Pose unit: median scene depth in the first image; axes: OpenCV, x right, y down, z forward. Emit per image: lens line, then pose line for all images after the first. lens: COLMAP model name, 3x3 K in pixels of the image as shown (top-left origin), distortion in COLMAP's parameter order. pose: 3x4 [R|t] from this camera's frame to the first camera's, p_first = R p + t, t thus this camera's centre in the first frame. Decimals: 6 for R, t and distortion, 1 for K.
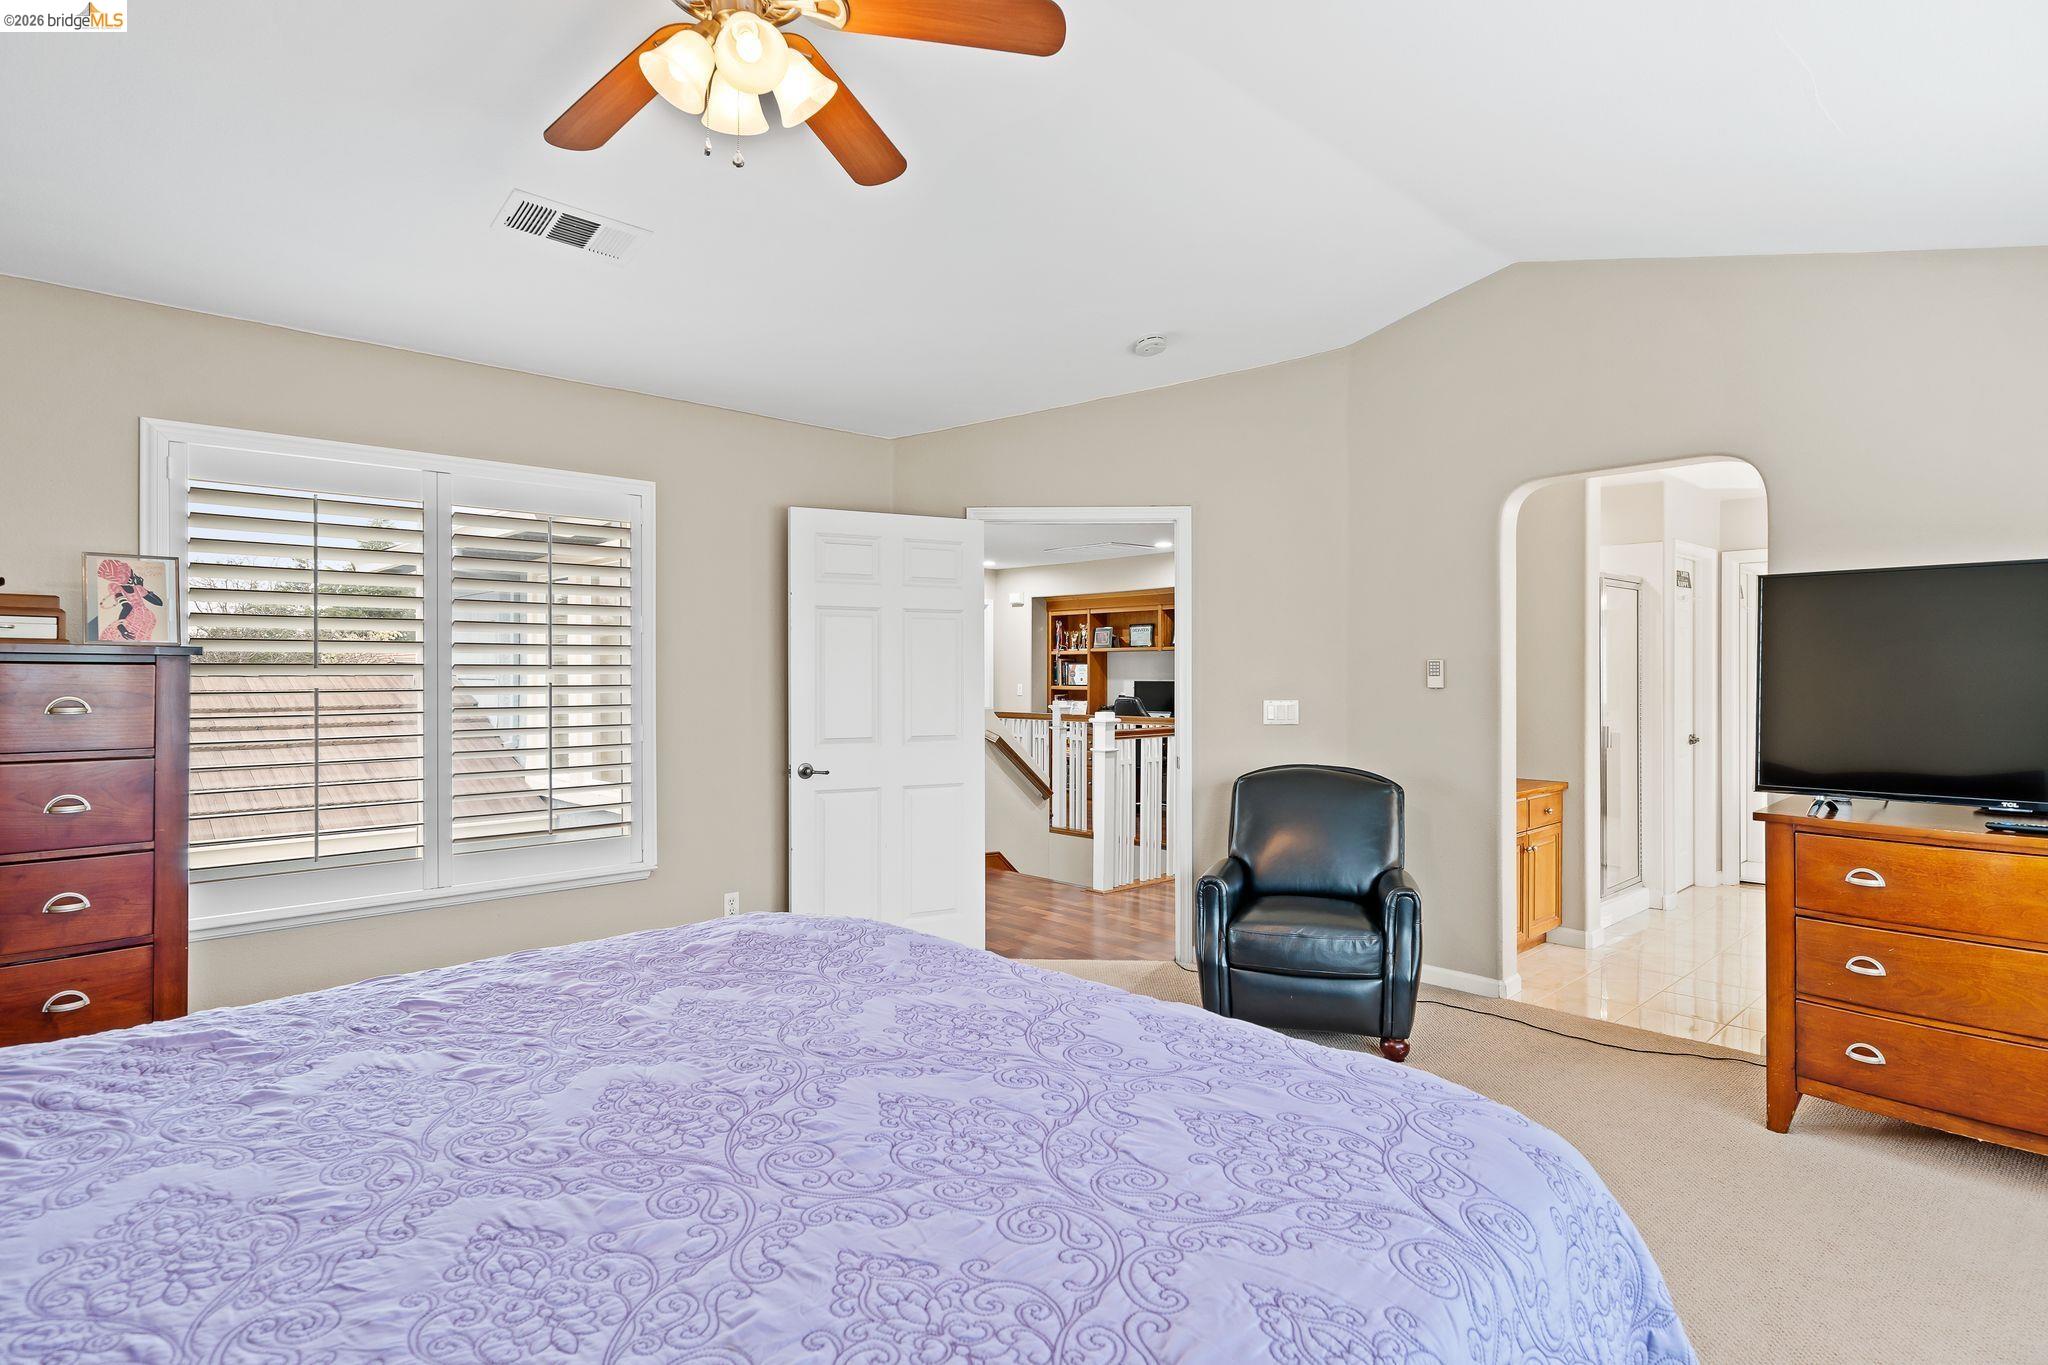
lens RADIAL K [[1038.3, 0, 1031.6], [0, 1038.3, 677.8], [0, 0, 1]] dist [0.001636, 0.001188]
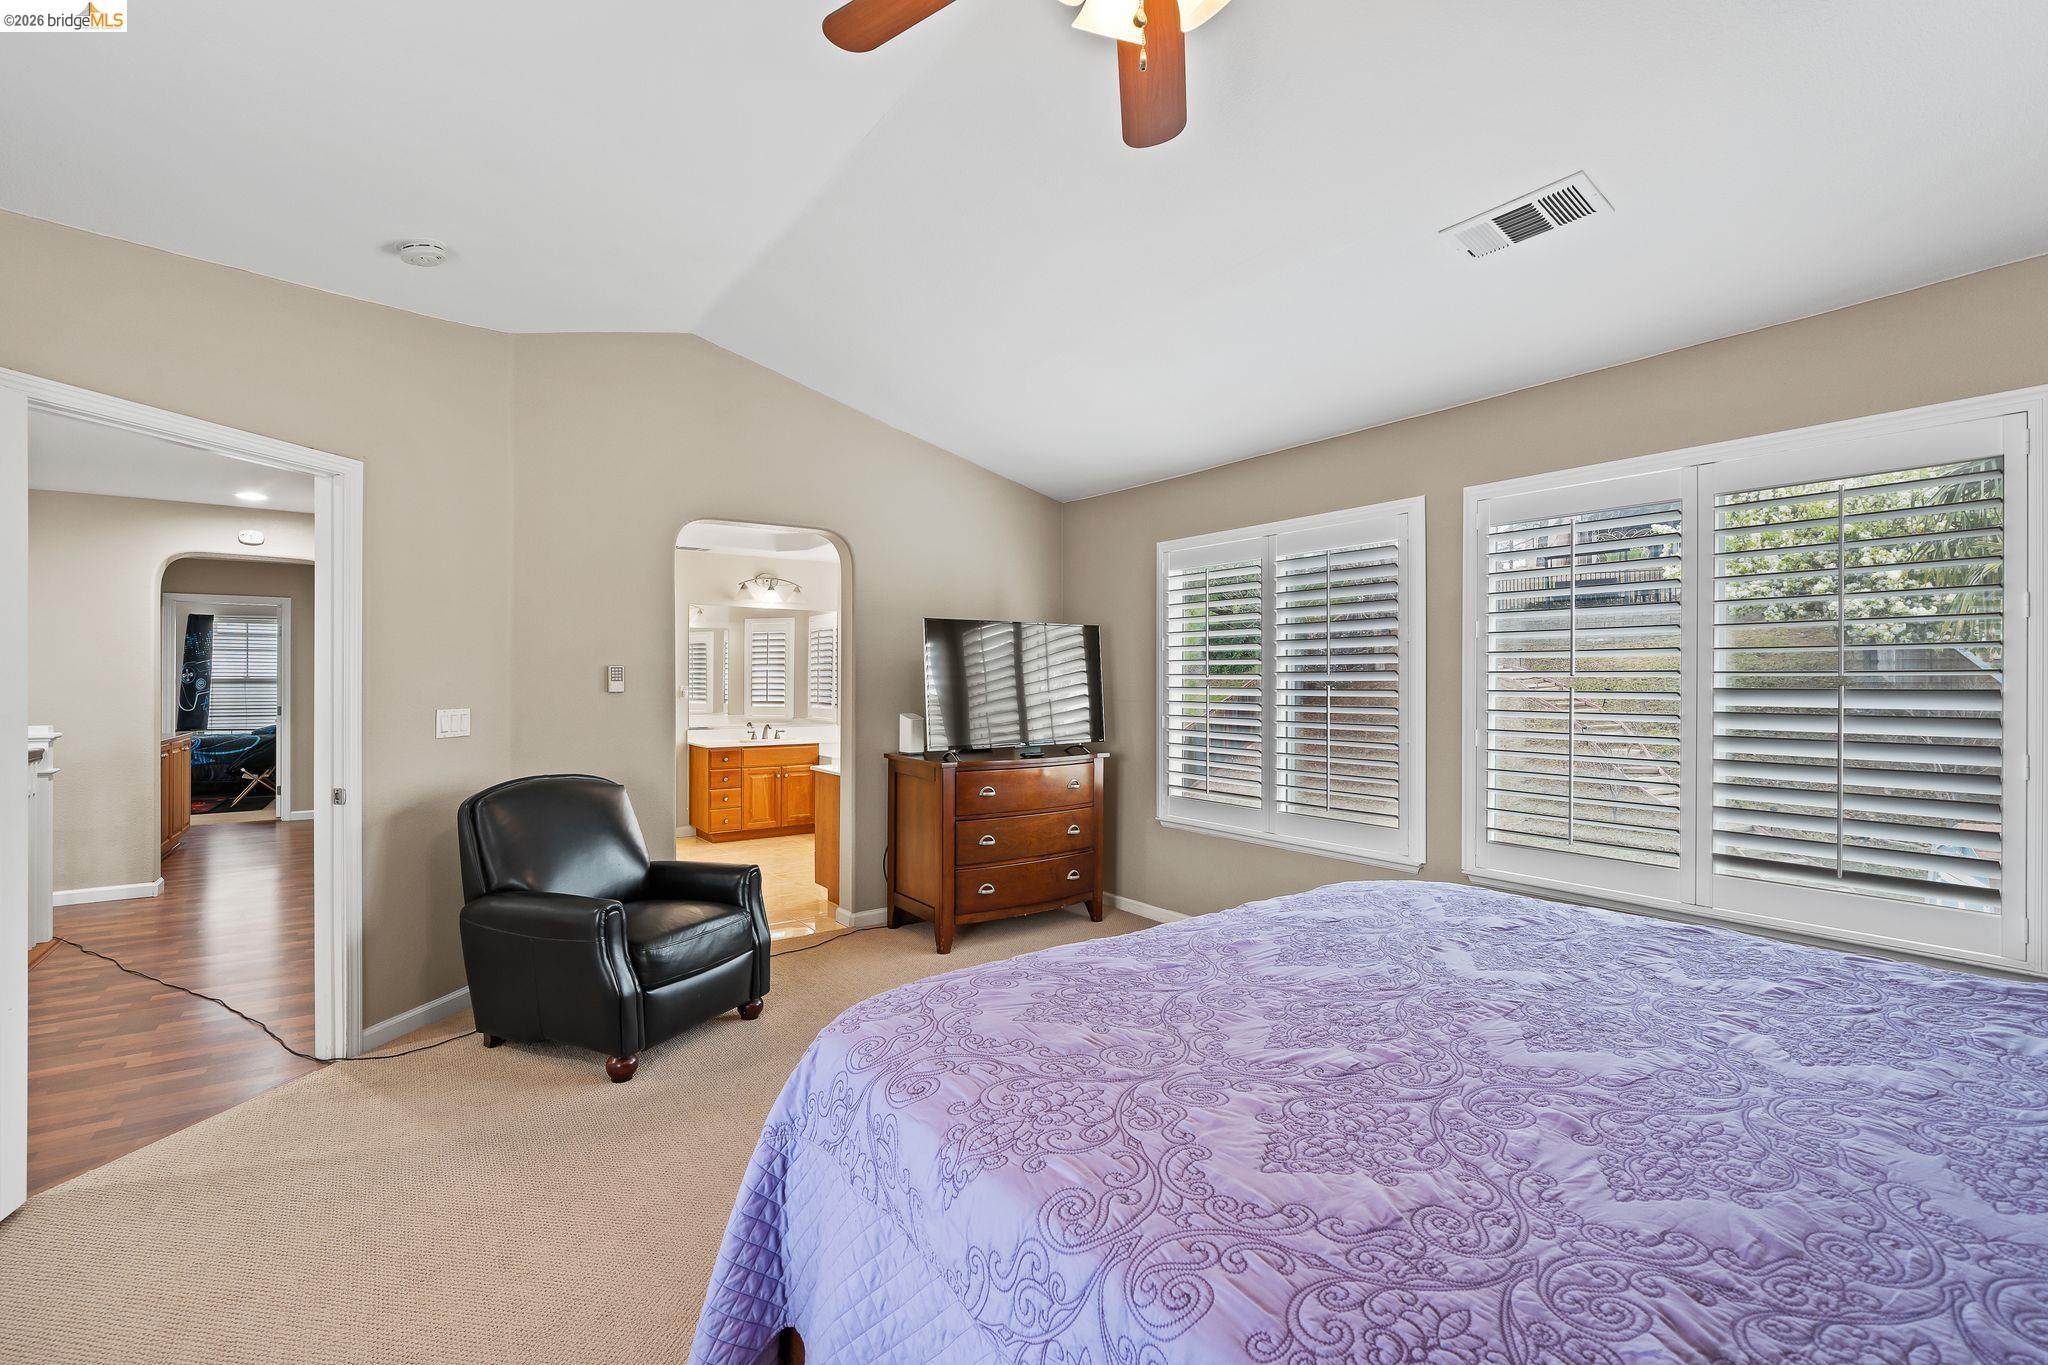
lens RADIAL K [[909.2, 0, 1039.5], [0, 909.2, 678.5], [0, 0, 1]] dist [0.005065, 0.000114]
pose [[0.145703, 0.006287, 0.989308, -0.403587], [0.004498, 0.999965, -0.007017, 0.003612], [-0.989318, 0.005472, 0.145670, 0.365451]]
